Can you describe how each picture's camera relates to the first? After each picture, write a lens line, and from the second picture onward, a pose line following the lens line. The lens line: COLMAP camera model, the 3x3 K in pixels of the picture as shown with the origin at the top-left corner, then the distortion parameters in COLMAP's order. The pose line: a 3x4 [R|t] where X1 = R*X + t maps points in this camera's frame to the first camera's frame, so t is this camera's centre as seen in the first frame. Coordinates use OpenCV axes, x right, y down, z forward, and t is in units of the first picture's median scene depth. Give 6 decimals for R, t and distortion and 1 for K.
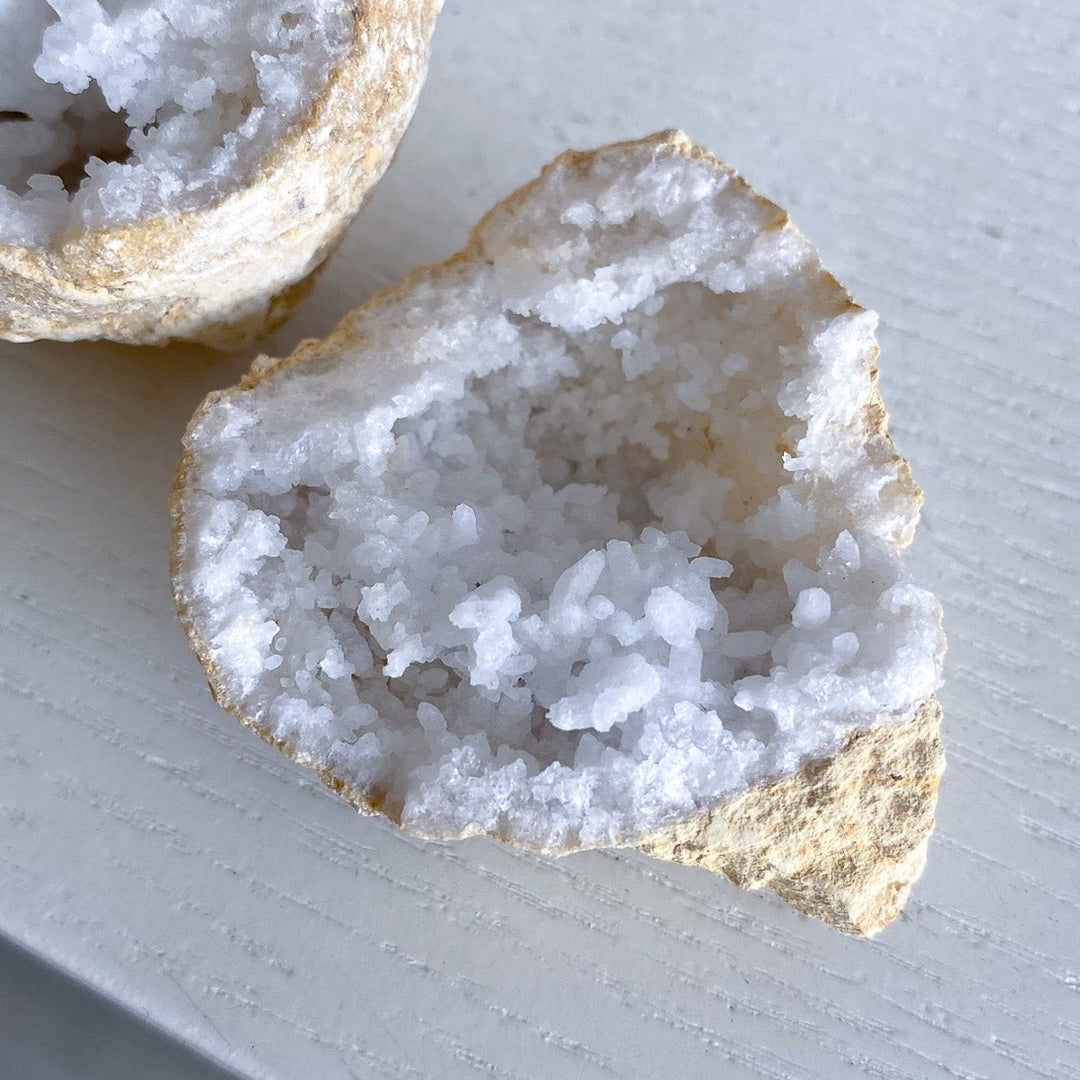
lens RADIAL K [[1613.6, 0, 510.5], [0, 1613.6, 480.9], [0, 0, 1]] dist [0.210631, -0.940176]
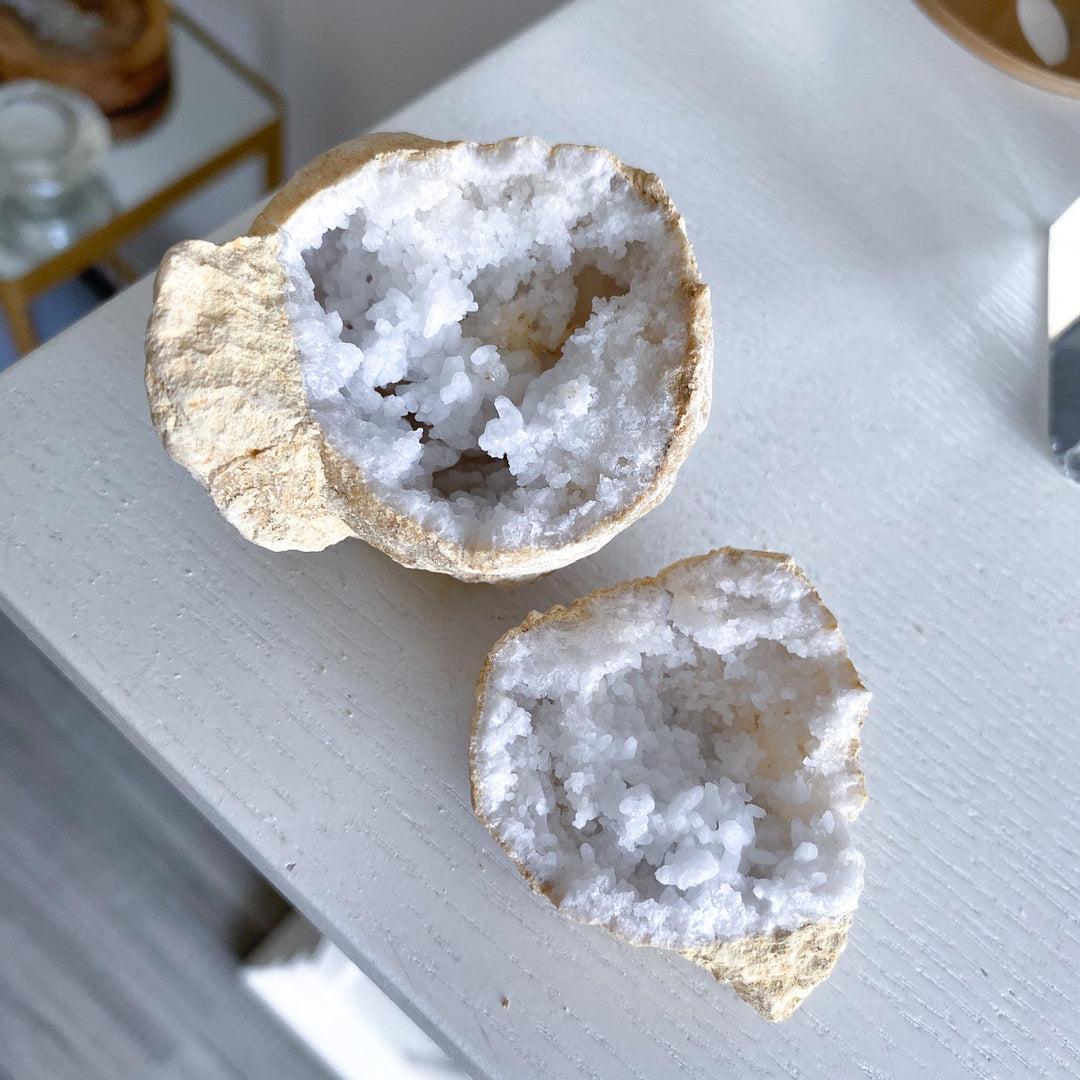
lens RADIAL K [[1139.4, 0, 562.3], [0, 1139.4, 515.2], [0, 0, 1]] dist [0.224672, -0.939455]
pose [[0.952628, 0.287084, 0.100416, -0.297868], [-0.285849, 0.957900, -0.026789, -0.162413], [-0.103879, -0.003184, 0.994585, -0.256980]]
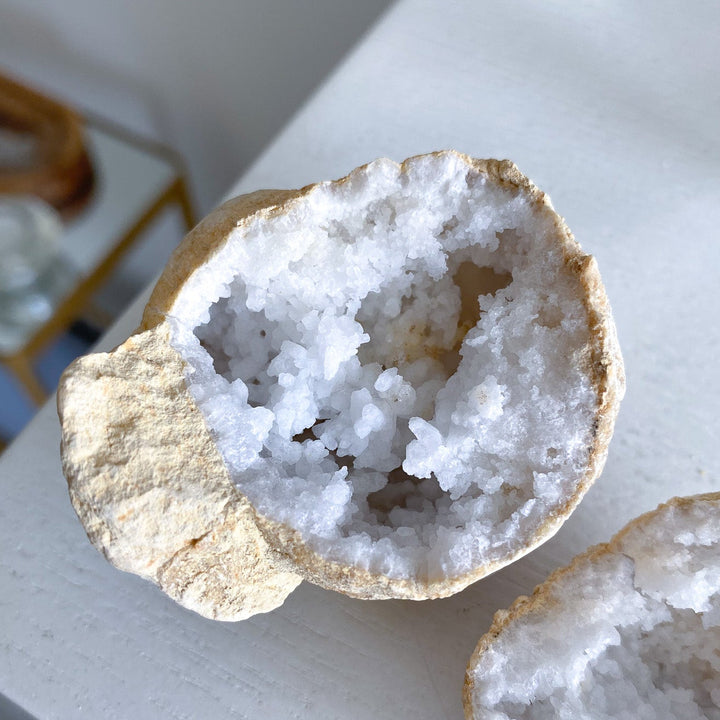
lens RADIAL K [[890.3, 0, 360.4], [0, 890.3, 399.4], [0, 0, 1]] dist [0.201651, -0.835498]
pose [[0.998940, 0.039131, -0.024246, -0.308522], [-0.039806, 0.998816, -0.027979, -0.290048], [0.023122, 0.028915, 0.999314, 0.016133]]
